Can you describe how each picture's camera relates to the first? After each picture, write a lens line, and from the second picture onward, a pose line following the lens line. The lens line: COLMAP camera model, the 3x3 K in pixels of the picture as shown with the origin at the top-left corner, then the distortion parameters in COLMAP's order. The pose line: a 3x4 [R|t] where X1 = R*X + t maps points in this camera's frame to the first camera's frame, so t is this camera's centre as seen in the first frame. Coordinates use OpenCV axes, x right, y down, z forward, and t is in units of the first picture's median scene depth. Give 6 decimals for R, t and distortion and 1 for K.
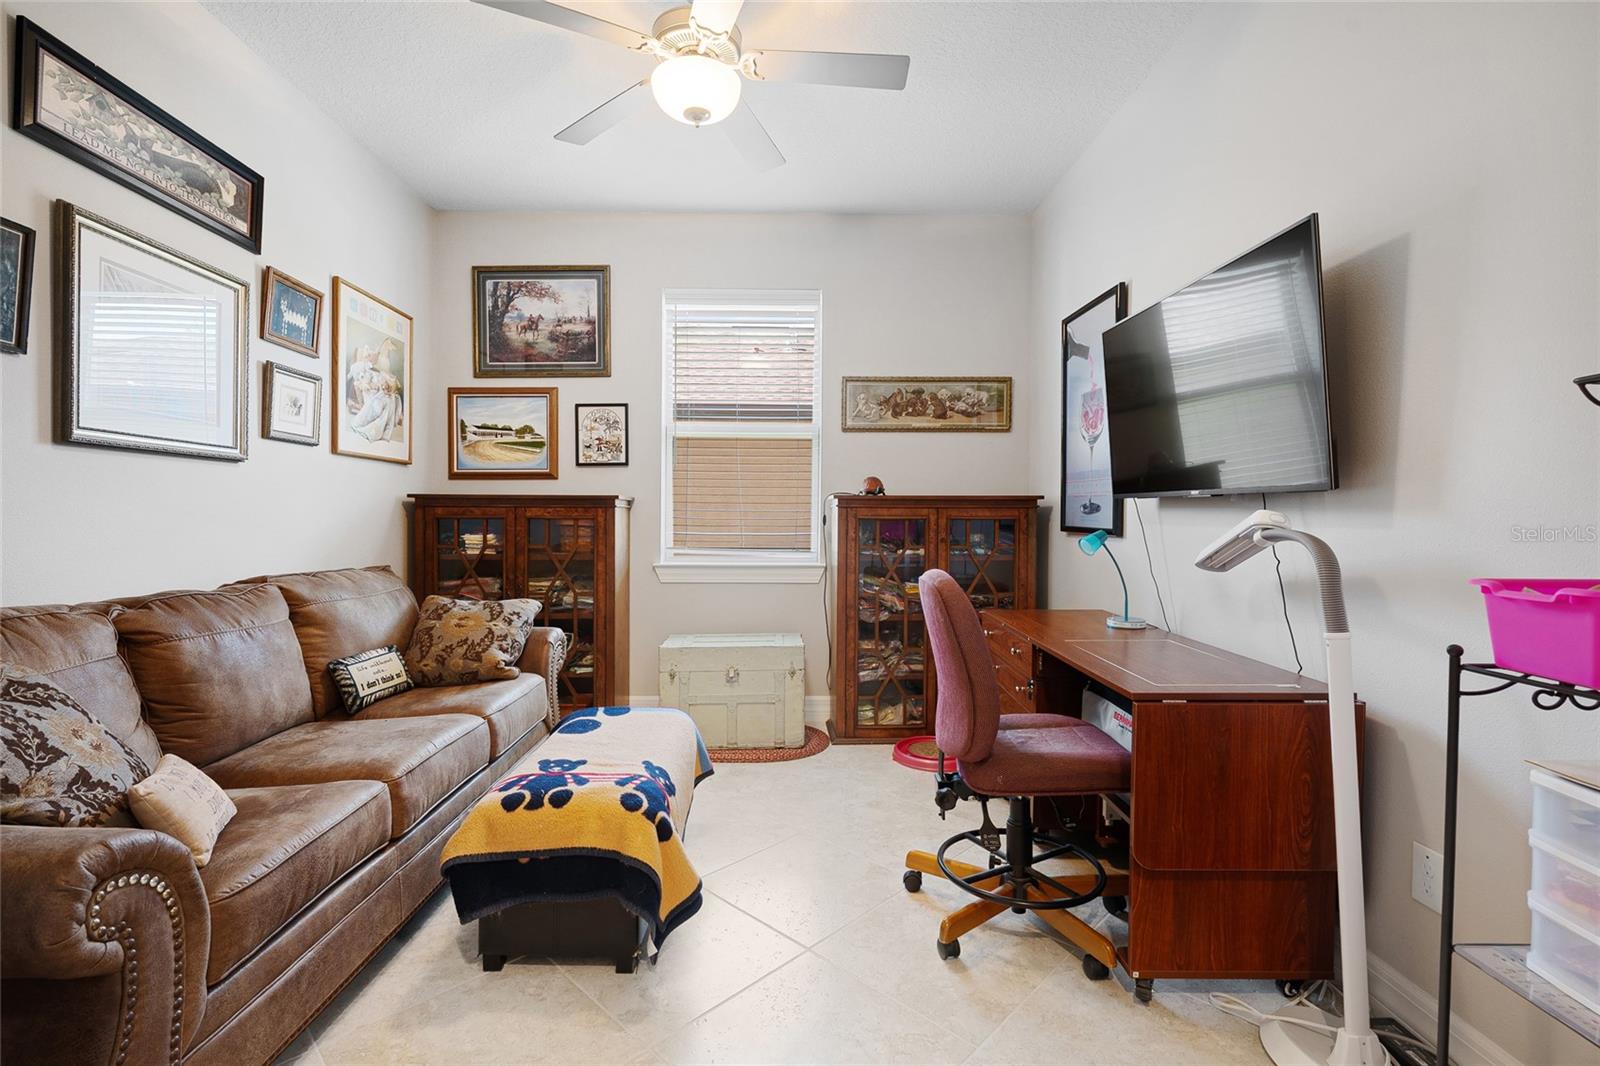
lens RADIAL K [[741.1, 0, 804.6], [0, 741.1, 529.3], [0, 0, 1]] dist [-0.009041, 0.002052]
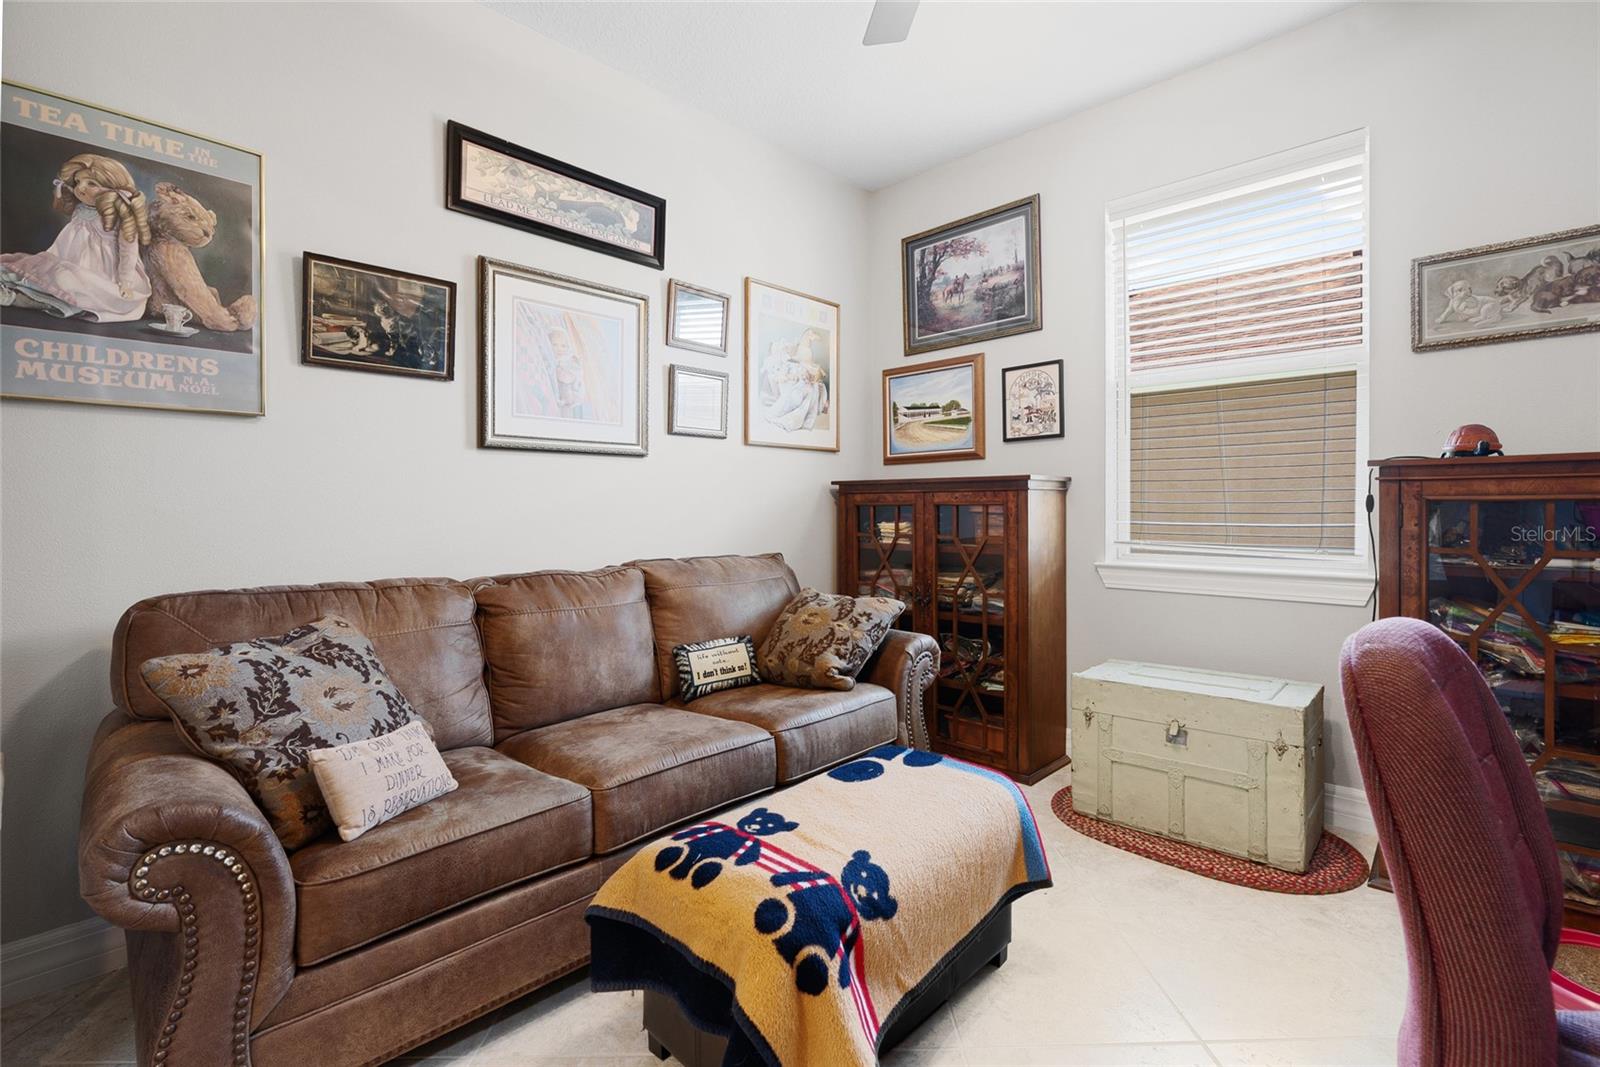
lens RADIAL K [[741.1, 0, 770.4], [0, 741.1, 507.6], [0, 0, 1]] dist [-0.009041, 0.002052]
pose [[0.696484, -0.006280, -0.717545, 0.172937], [-0.001779, 0.999944, -0.010478, -0.002475], [0.717570, 0.008575, 0.696433, 0.342308]]
